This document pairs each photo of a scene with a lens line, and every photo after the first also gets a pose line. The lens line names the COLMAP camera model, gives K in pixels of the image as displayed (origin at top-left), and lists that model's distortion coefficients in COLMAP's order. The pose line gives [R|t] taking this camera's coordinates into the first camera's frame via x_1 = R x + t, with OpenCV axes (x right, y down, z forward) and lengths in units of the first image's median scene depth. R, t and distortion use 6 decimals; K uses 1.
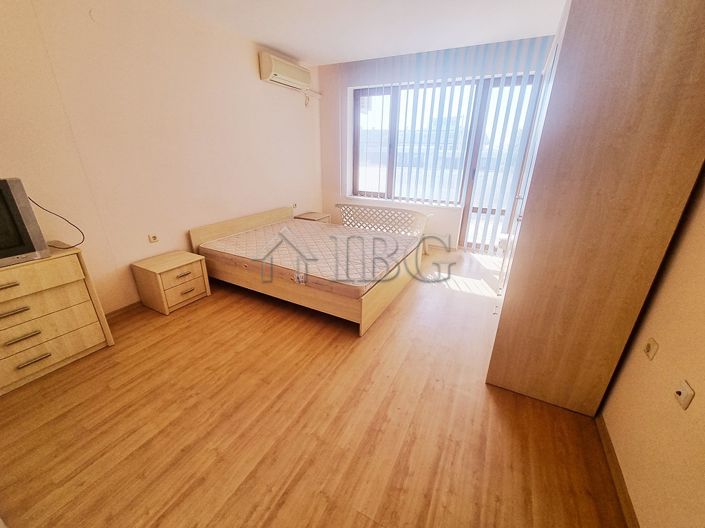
lens RADIAL K [[286.6, 0, 352.2], [0, 286.6, 263.5], [0, 0, 1]] dist [0.001785, -0.003019]
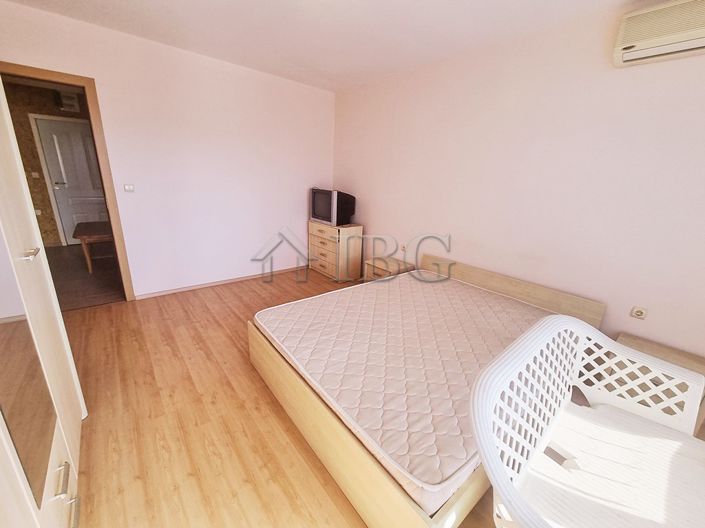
lens RADIAL K [[286.6, 0, 353.0], [0, 286.6, 261.7], [0, 0, 1]] dist [0.001785, -0.003019]
pose [[-0.381857, 0.227056, -0.895896, 0.840447], [-0.389403, 0.839587, 0.378760, -0.639422], [0.838183, 0.493497, -0.232186, 1.667186]]
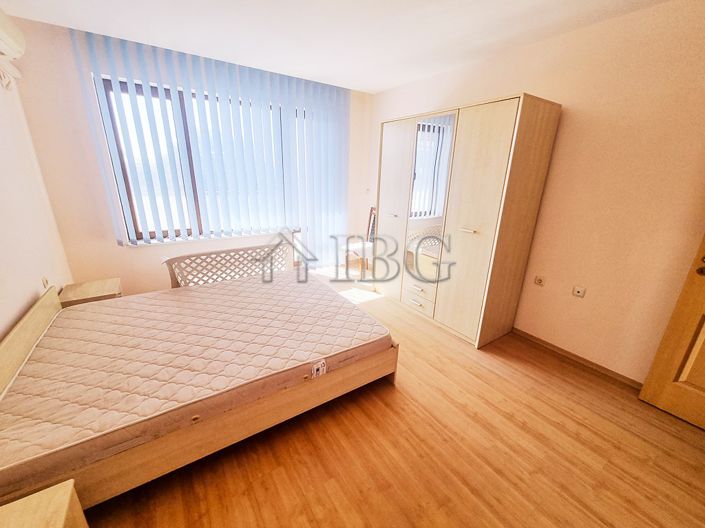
lens RADIAL K [[286.6, 0, 354.8], [0, 286.6, 267.6], [0, 0, 1]] dist [0.001785, -0.003019]
pose [[0.473058, -0.276526, 0.836510, -0.856061], [0.302877, 0.942642, 0.140329, -0.324242], [-0.827334, 0.186976, 0.529678, 0.689813]]
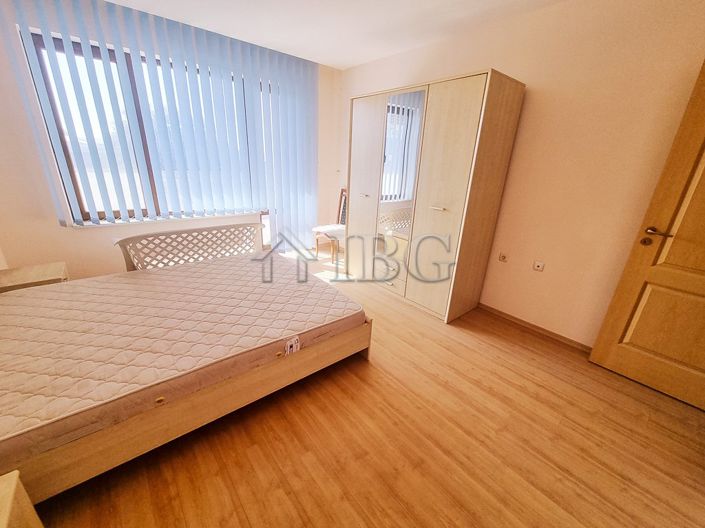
lens RADIAL K [[286.6, 0, 355.5], [0, 286.6, 267.6], [0, 0, 1]] dist [0.001785, -0.003019]
pose [[0.379345, -0.319454, 0.868359, -0.859150], [0.300655, 0.930136, 0.210839, -0.282507], [-0.875045, 0.181096, 0.448888, 0.710953]]
